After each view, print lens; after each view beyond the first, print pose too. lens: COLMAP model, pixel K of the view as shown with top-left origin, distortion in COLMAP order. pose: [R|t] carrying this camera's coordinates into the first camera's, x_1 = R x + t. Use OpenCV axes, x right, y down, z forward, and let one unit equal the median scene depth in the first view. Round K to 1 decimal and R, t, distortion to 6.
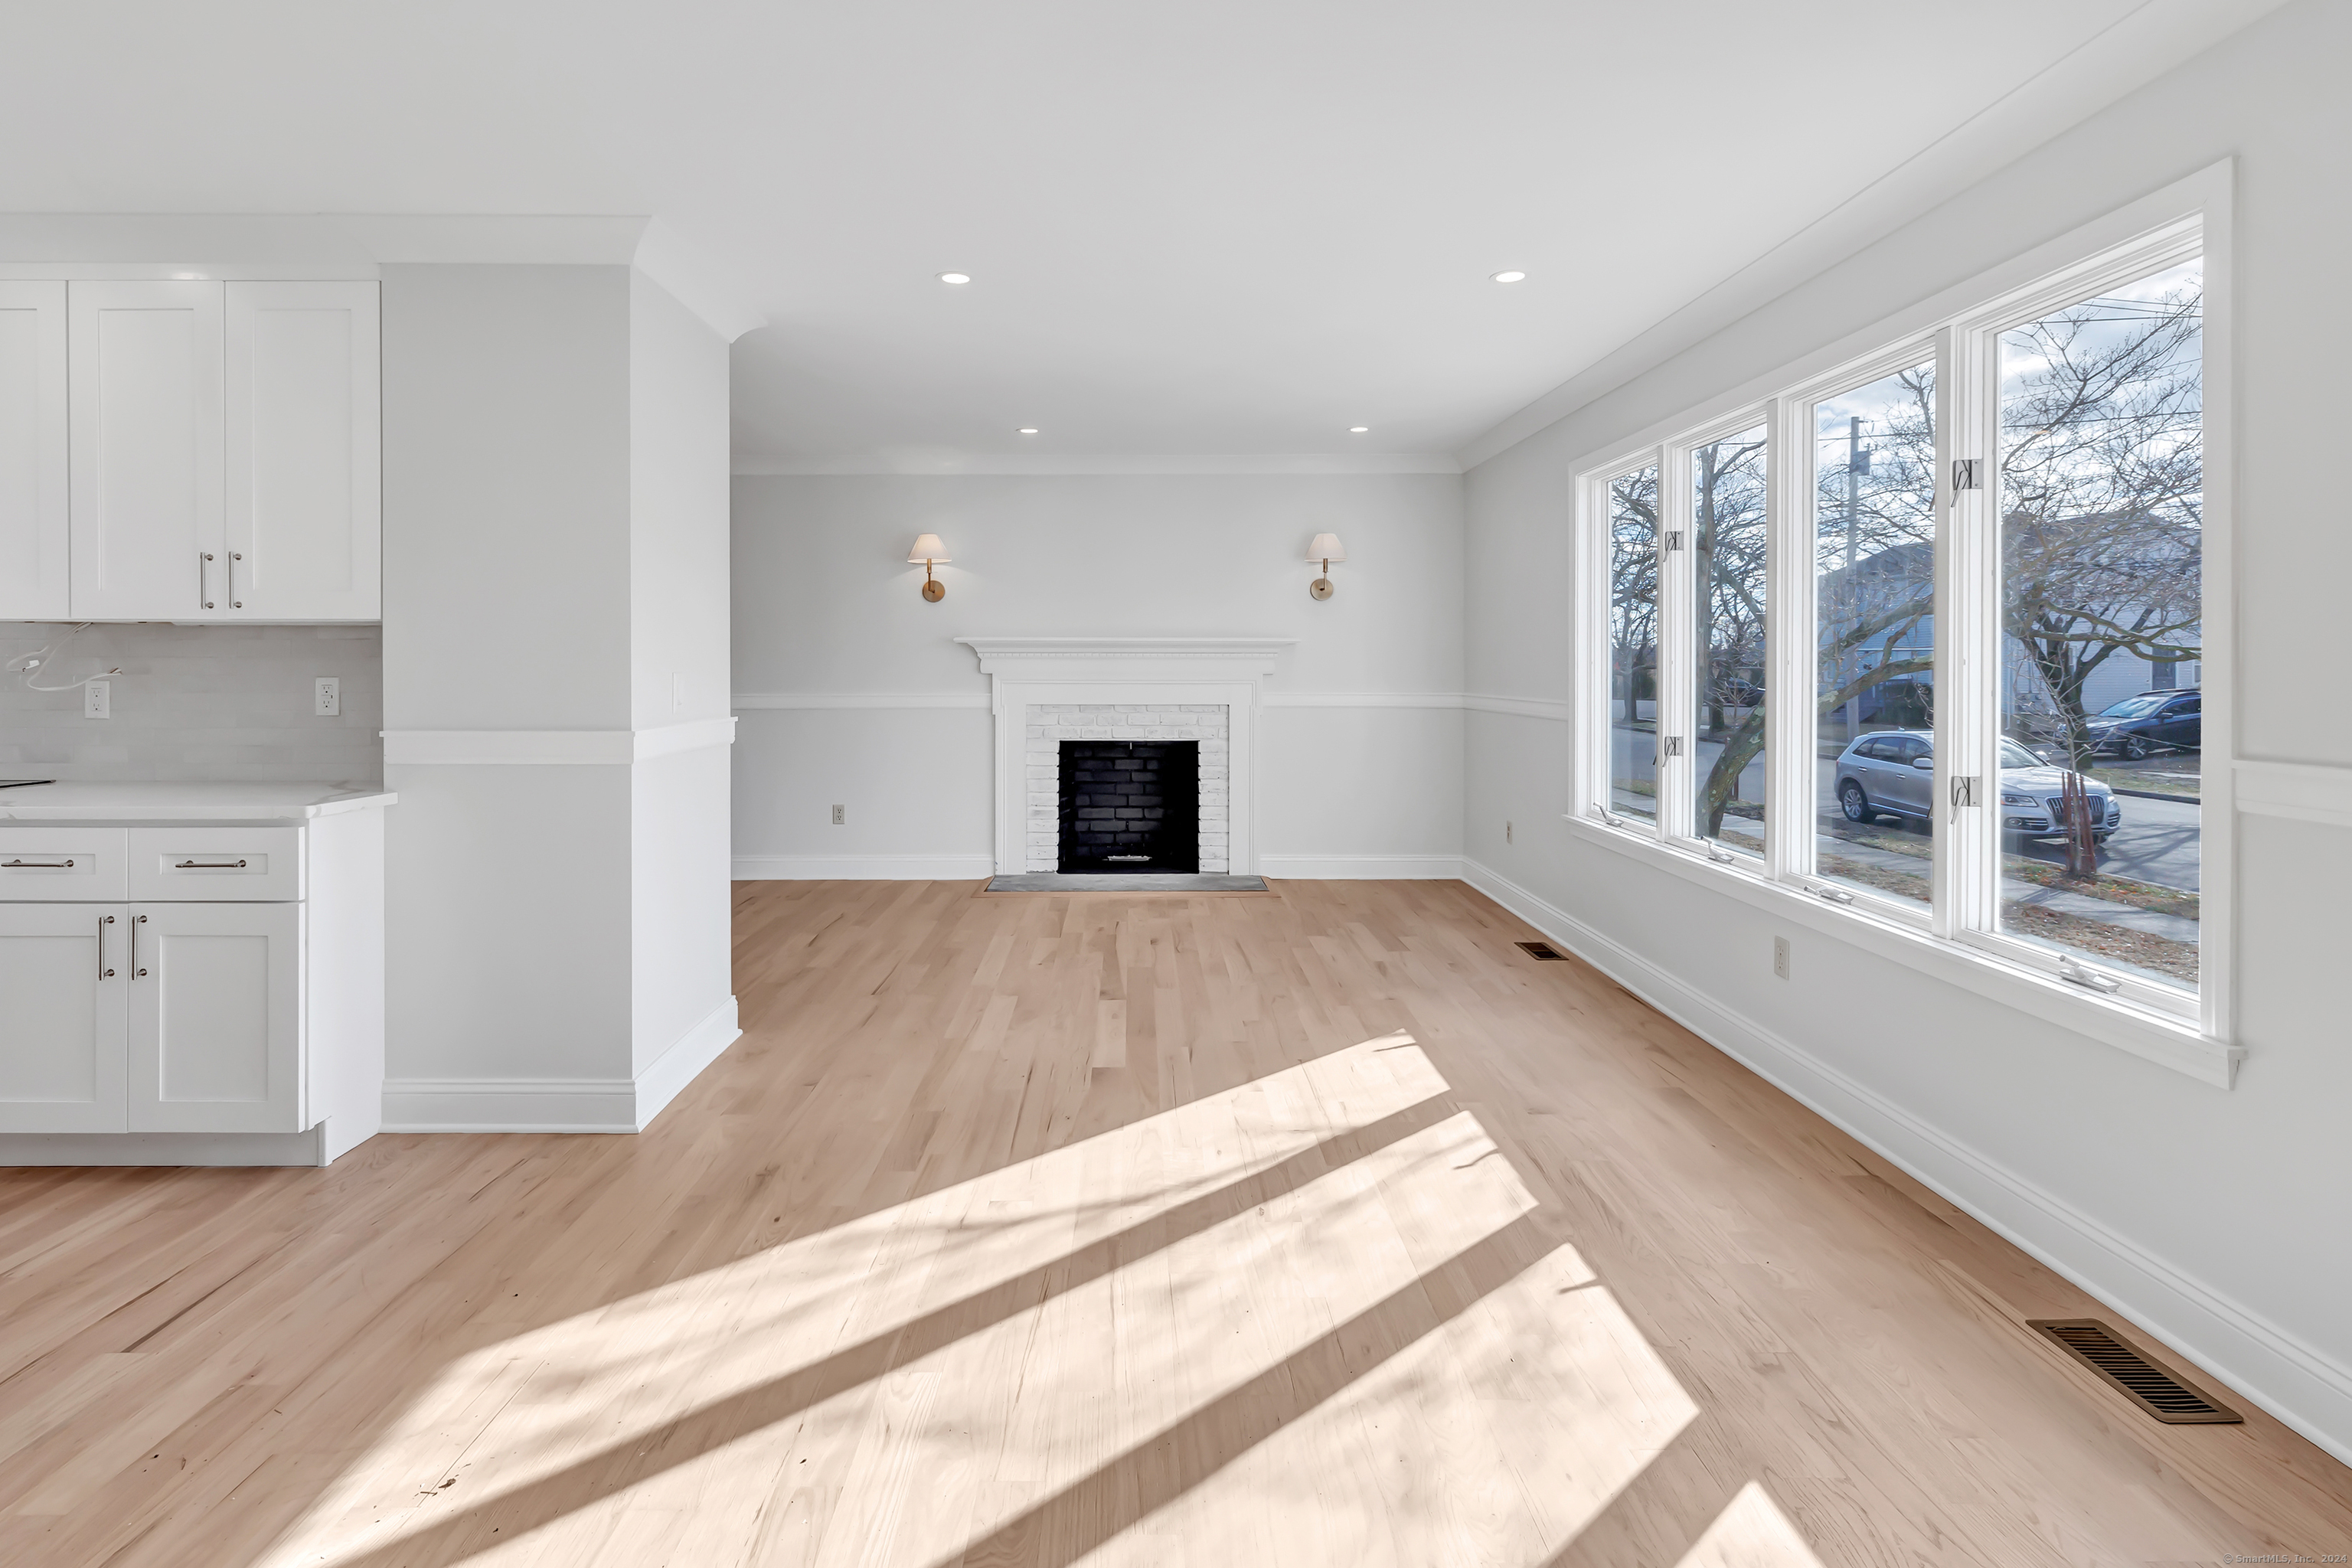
lens RADIAL K [[1119.6, 0, 1158.8], [0, 1119.6, 670.7], [0, 0, 1]] dist [-0.002787, 0.001979]
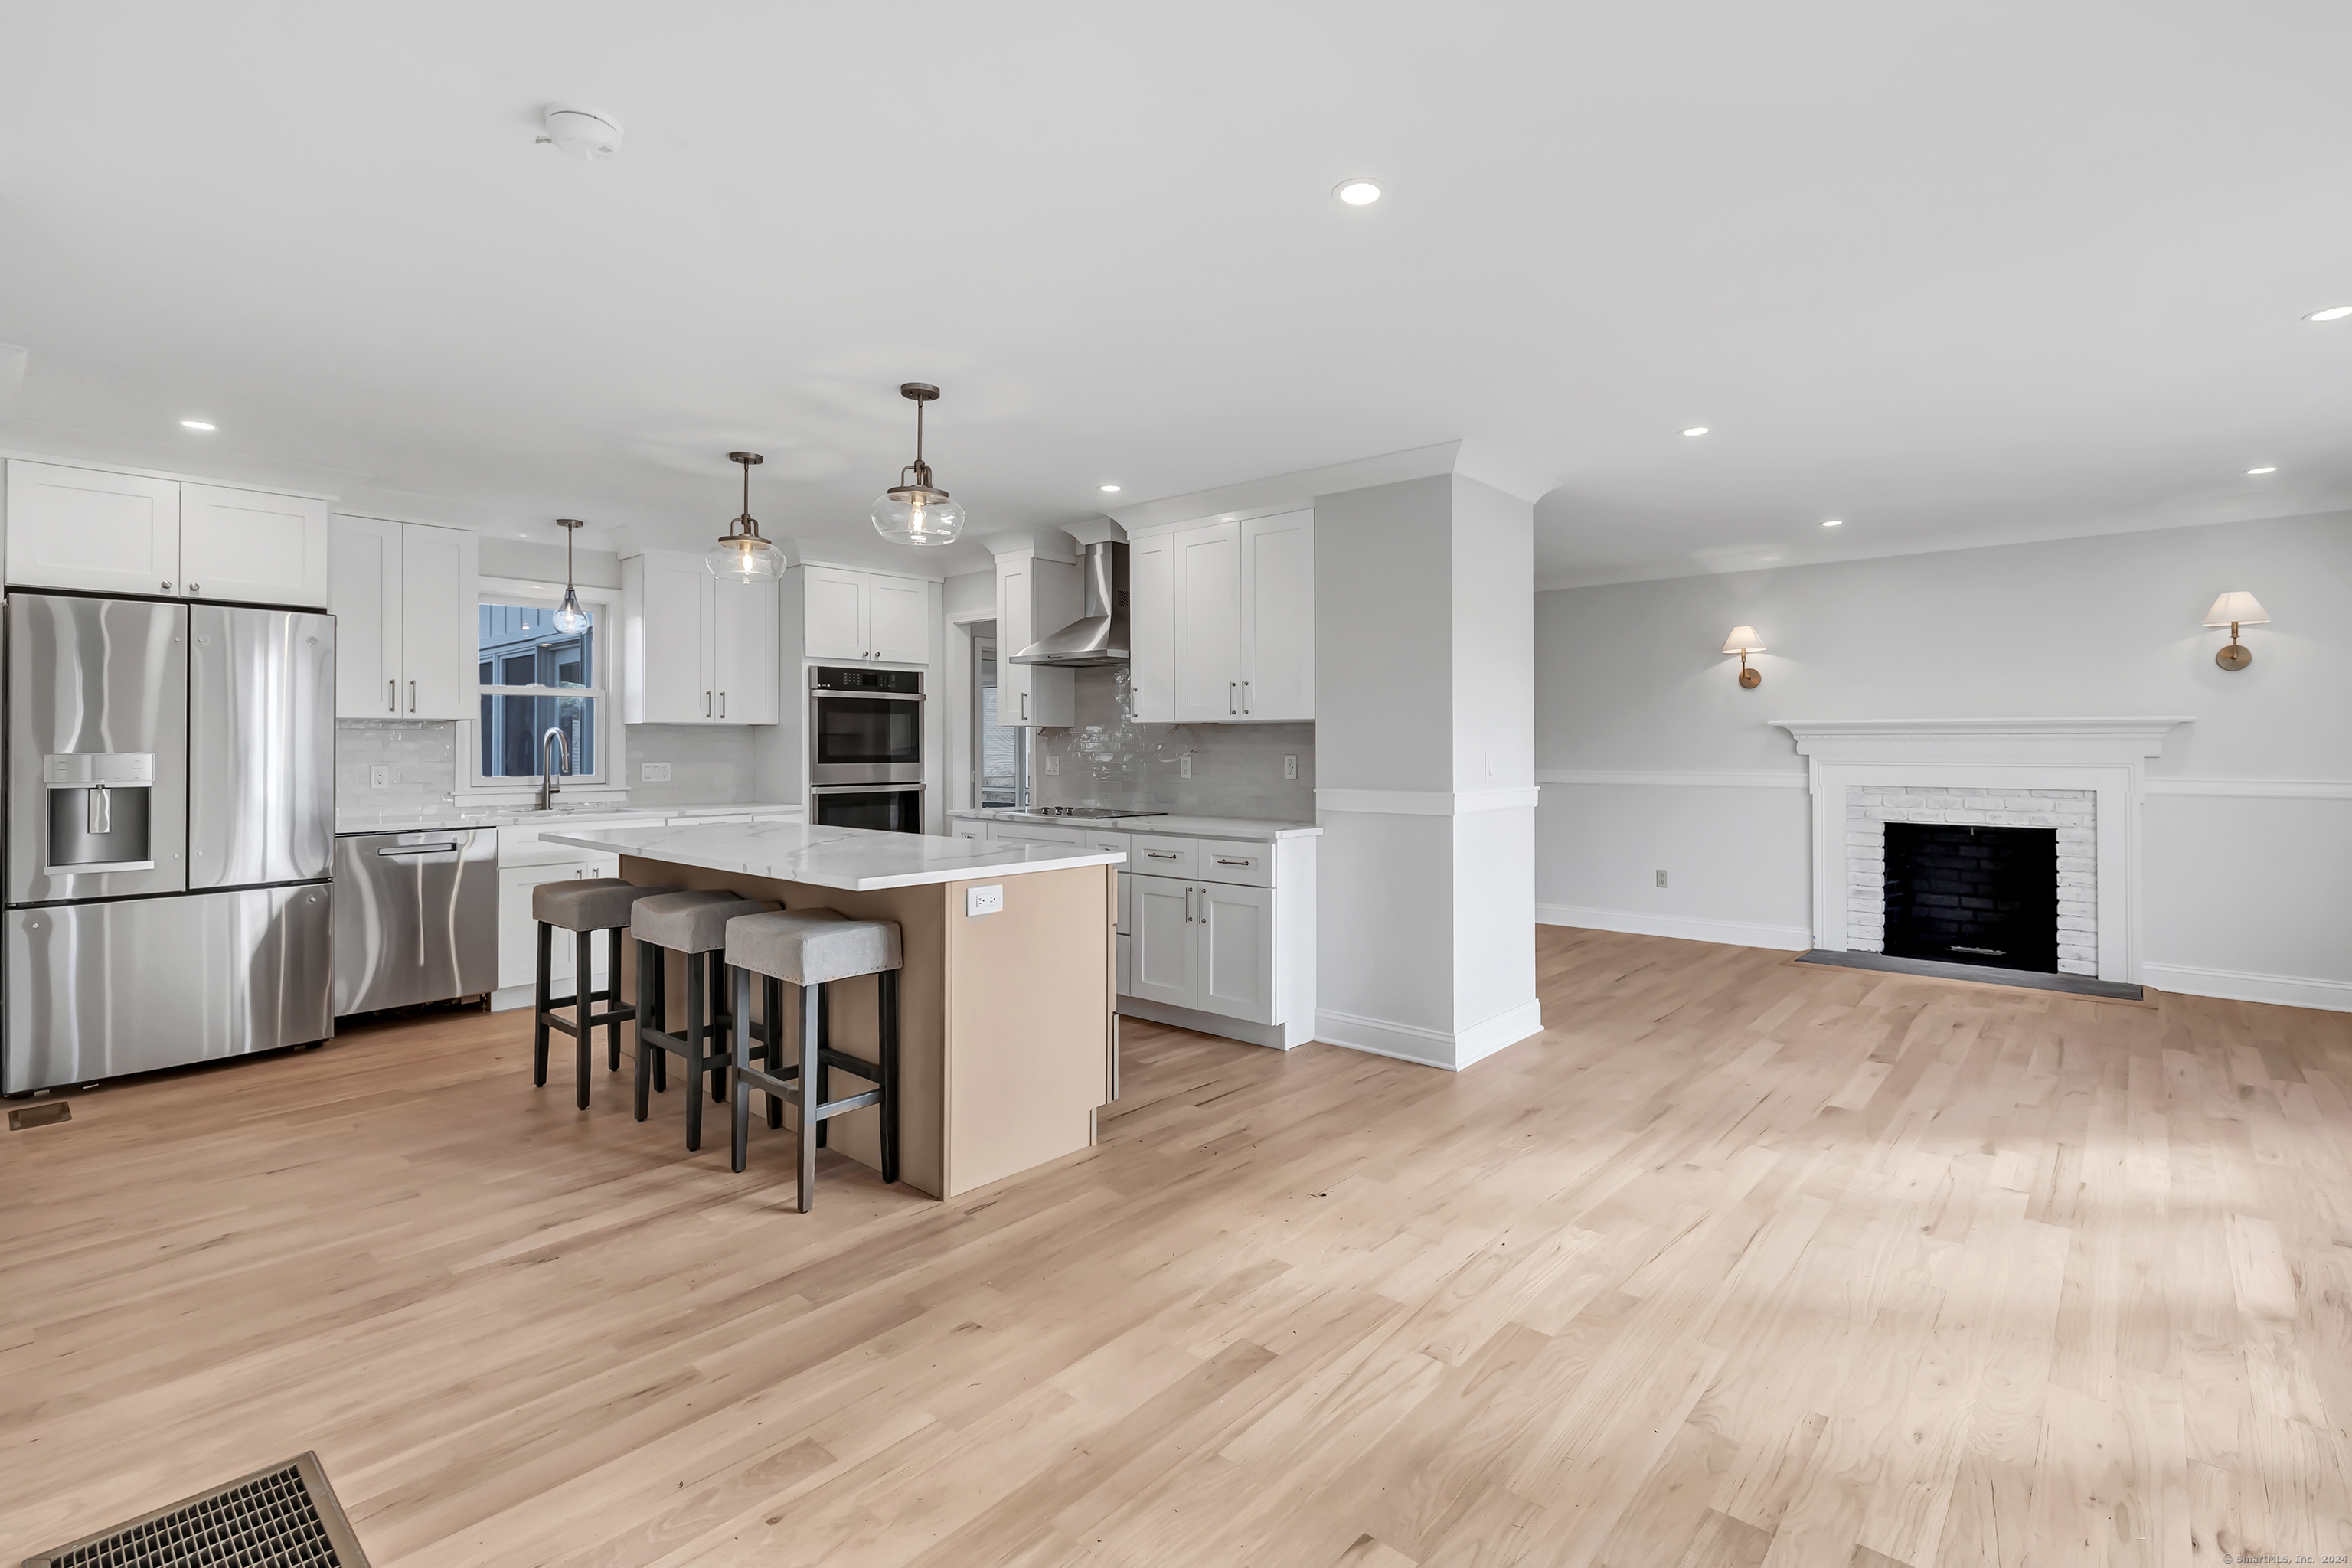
lens RADIAL K [[1119.6, 0, 1240.3], [0, 1119.6, 741.3], [0, 0, 1]] dist [-0.002787, 0.001979]
pose [[0.757039, -0.003940, -0.653358, 0.217494], [-0.002421, 0.999958, -0.008836, 0.000456], [0.653365, 0.008271, 0.756997, -0.226686]]
